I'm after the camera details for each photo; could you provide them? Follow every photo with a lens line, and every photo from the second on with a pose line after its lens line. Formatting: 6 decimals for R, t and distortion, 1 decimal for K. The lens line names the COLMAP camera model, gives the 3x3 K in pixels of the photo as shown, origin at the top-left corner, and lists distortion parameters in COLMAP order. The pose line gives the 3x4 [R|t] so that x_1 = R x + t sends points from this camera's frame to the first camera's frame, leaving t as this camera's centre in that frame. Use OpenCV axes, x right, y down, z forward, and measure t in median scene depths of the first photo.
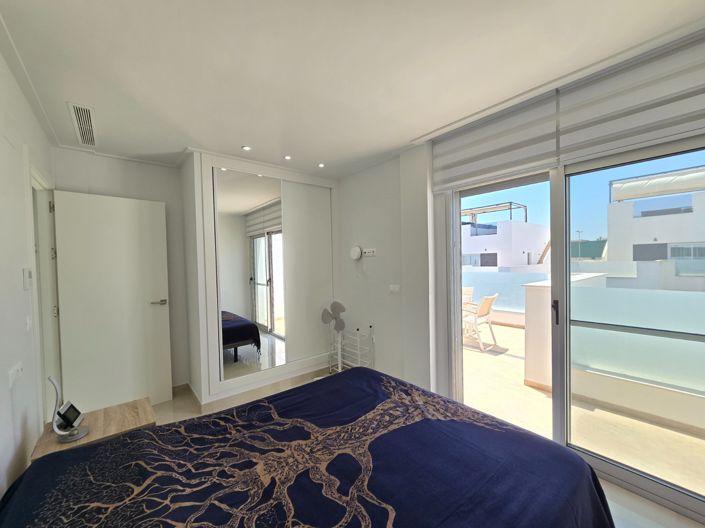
lens RADIAL K [[289.5, 0, 357.3], [0, 289.5, 263.4], [0, 0, 1]] dist [-0.003027, 0.000519]
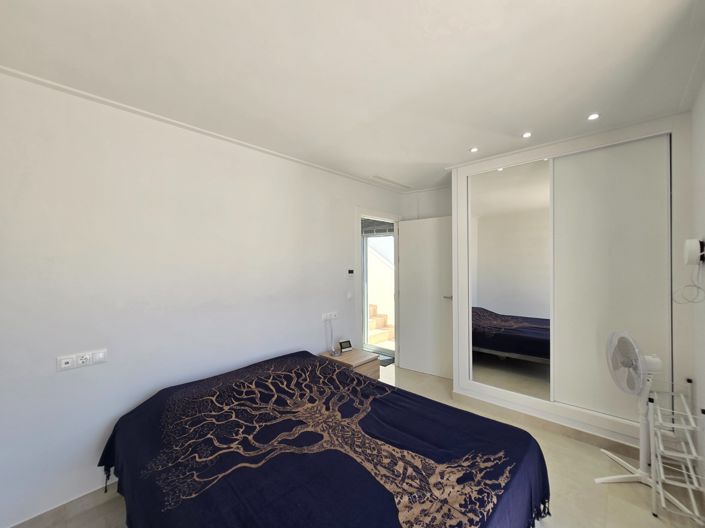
lens RADIAL K [[289.5, 0, 350.2], [0, 289.5, 266.4], [0, 0, 1]] dist [-0.003027, 0.000519]
pose [[0.112246, 0.022639, -0.993423, 1.003771], [-0.004638, 0.999741, 0.022259, -0.049814], [0.993670, 0.002109, 0.112322, 0.885716]]
